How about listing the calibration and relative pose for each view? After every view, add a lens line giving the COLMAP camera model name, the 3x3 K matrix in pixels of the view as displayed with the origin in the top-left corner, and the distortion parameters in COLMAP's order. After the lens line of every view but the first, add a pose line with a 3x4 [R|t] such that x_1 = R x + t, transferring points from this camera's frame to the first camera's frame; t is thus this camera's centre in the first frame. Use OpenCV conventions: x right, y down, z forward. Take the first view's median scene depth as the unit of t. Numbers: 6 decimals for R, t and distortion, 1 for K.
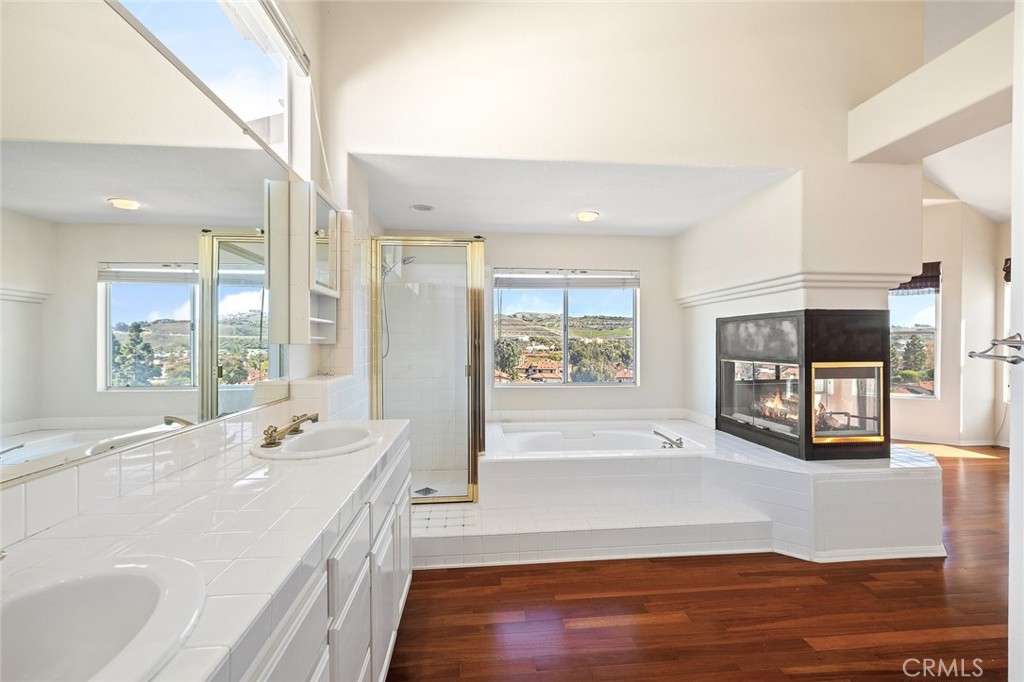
lens RADIAL K [[425.7, 0, 511.9], [0, 425.7, 344.1], [0, 0, 1]] dist [-0.000546, -0.000141]
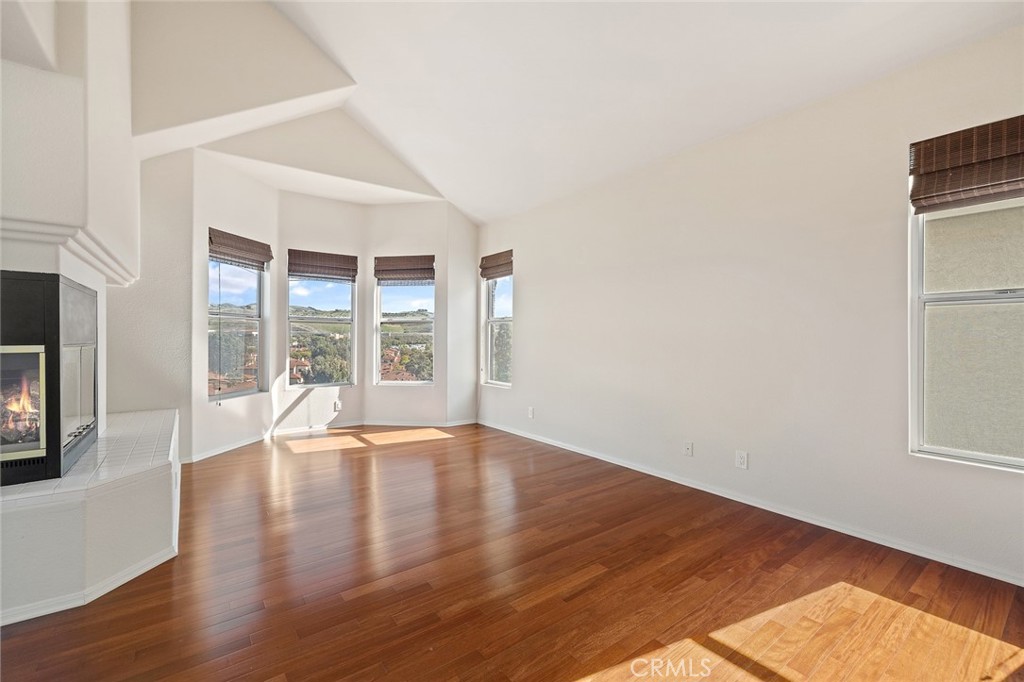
lens RADIAL K [[433.3, 0, 508.0], [0, 433.3, 338.6], [0, 0, 1]] dist [-0.000991, 0.000029]
pose [[0.854584, -0.001951, 0.519310, 0.904740], [0.003535, 0.999992, -0.002060, 0.026654], [-0.519302, 0.003596, 0.854583, -0.032791]]
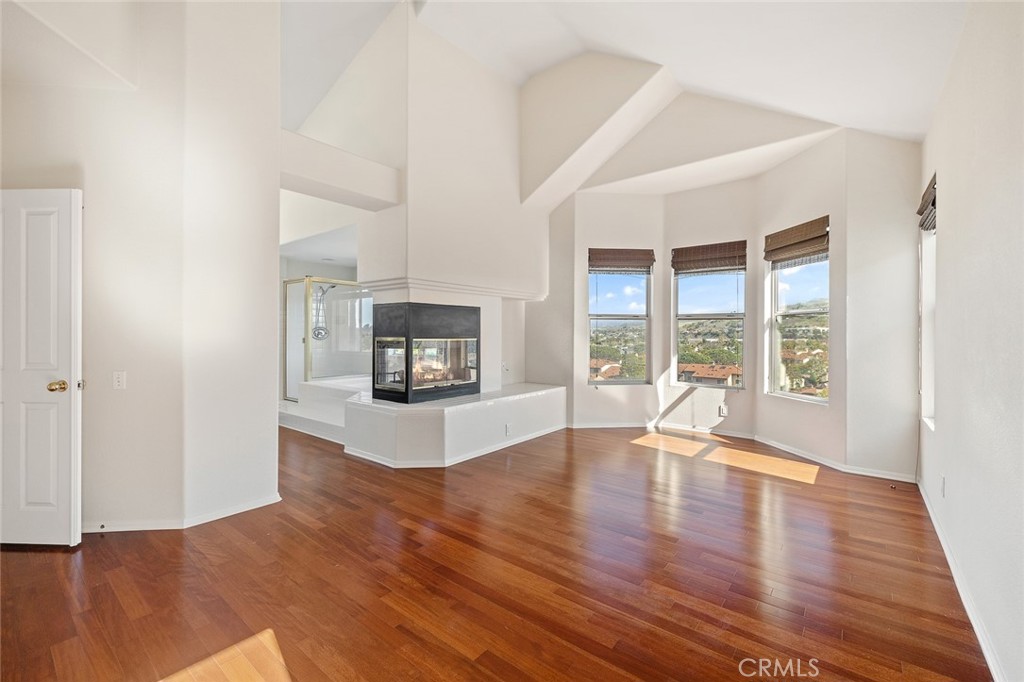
lens RADIAL K [[432.5, 0, 509.7], [0, 432.5, 332.3], [0, 0, 1]] dist [-0.000152, 0.000092]
pose [[0.717199, 0.000061, -0.696869, 1.698830], [-0.007749, 0.999939, -0.007887, 0.025095], [0.696826, 0.011056, 0.717155, 0.132660]]
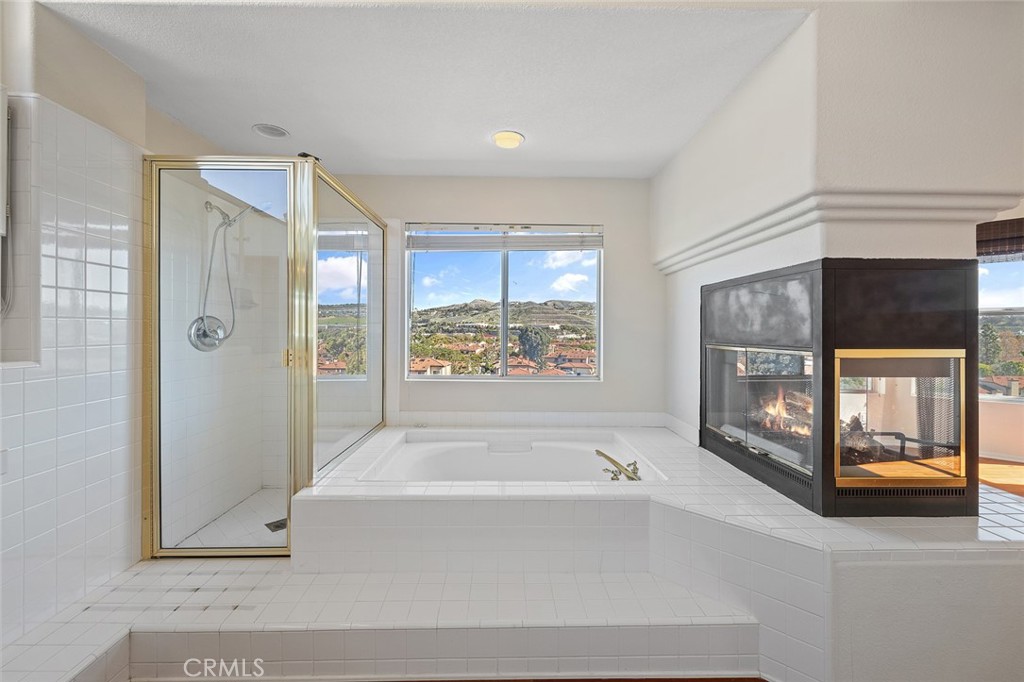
lens RADIAL K [[432.5, 0, 509.7], [0, 432.5, 332.3], [0, 0, 1]] dist [-0.000152, 0.000092]
pose [[0.997104, 0.005034, -0.075884, 0.232618], [-0.005088, 0.999987, -0.000511, 0.017384], [0.075880, 0.000895, 0.997117, 0.285556]]
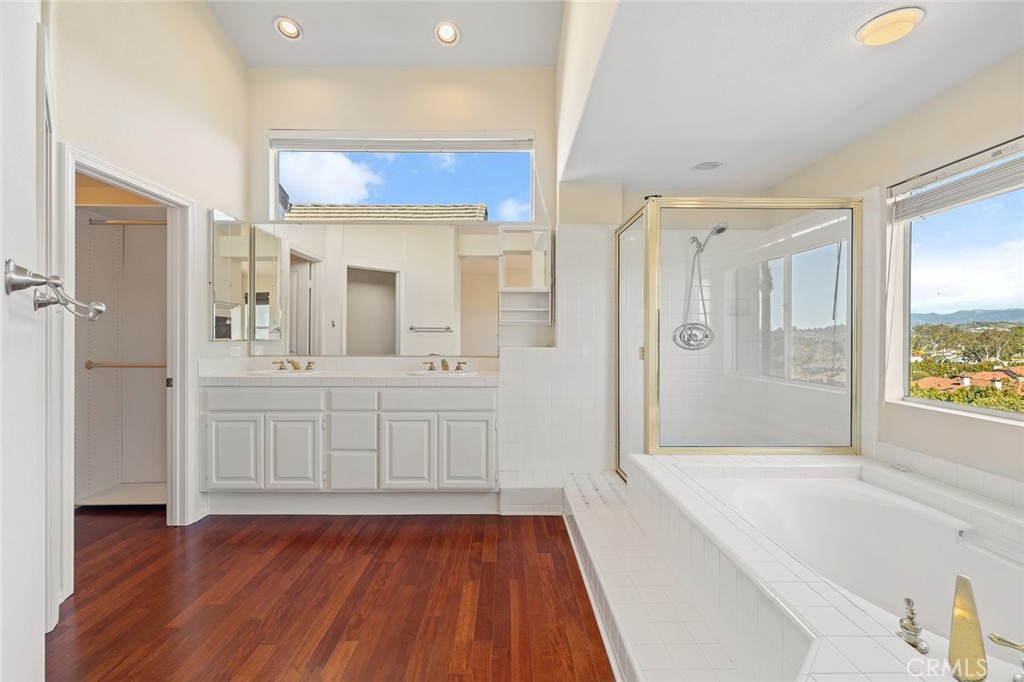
lens RADIAL K [[430.7, 0, 513.5], [0, 430.7, 337.8], [0, 0, 1]] dist [-0.001382, 0.000023]
pose [[-0.076883, 0.002657, -0.997037, 0.644132], [-0.010192, 0.999942, 0.003450, 0.024244], [0.996988, 0.010428, -0.076851, 0.638233]]
